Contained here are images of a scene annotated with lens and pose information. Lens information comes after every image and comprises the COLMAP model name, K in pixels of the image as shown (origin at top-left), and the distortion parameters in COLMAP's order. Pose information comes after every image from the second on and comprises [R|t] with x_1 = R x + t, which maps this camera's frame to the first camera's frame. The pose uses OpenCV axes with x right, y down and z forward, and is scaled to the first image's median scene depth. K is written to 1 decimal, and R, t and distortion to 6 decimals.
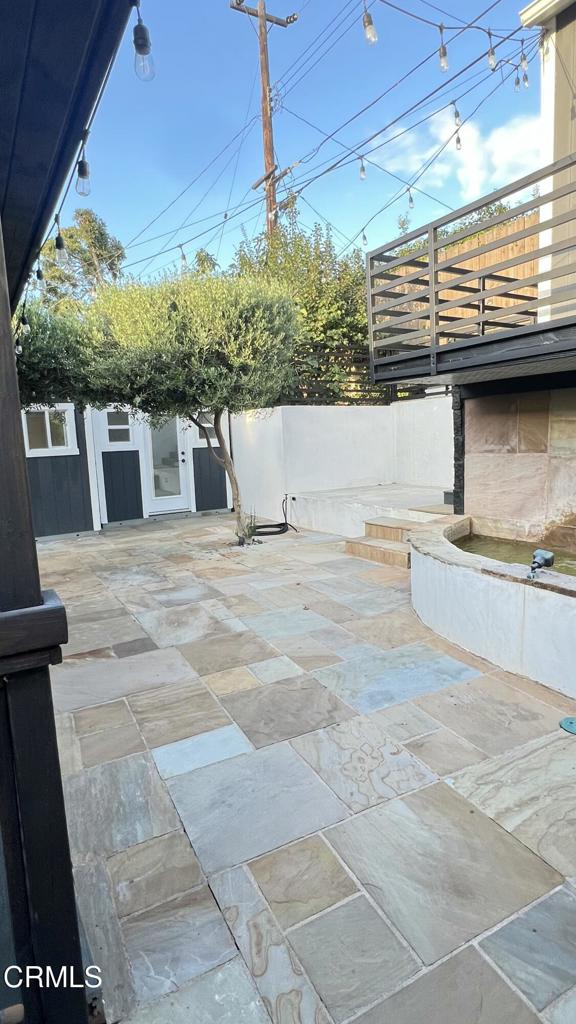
lens RADIAL K [[546.5, 0, 288.0], [0, 546.5, 512.0], [0, 0, 1]] dist [-0.003411, 0.000524]
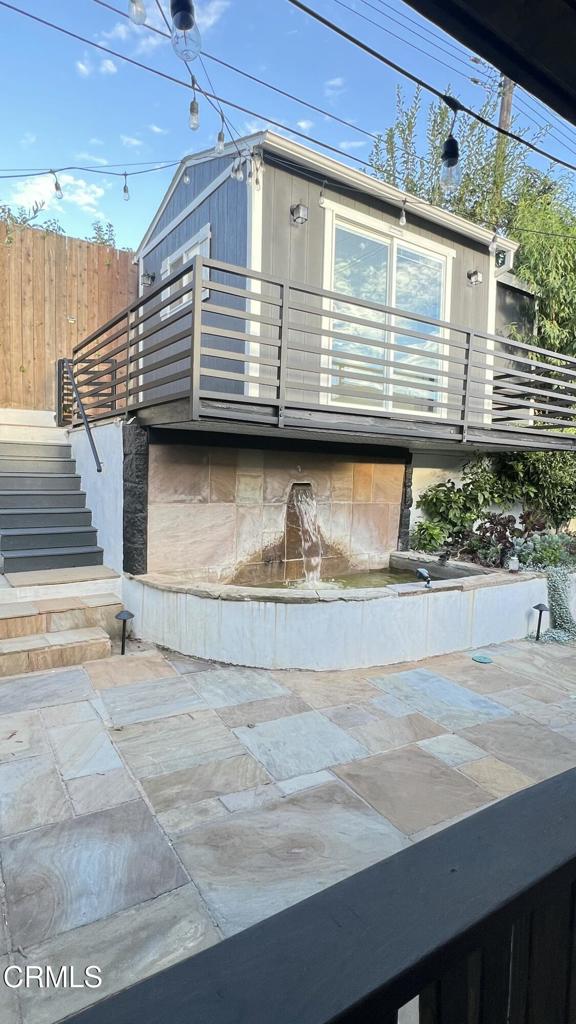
lens RADIAL K [[546.5, 0, 288.0], [0, 546.5, 512.0], [0, 0, 1]] dist [-0.003411, 0.000524]
pose [[-0.057574, -0.034082, 0.997759, -0.650446], [0.109484, 0.993174, 0.040243, -0.119551], [-0.992320, 0.111556, -0.053449, 0.931878]]
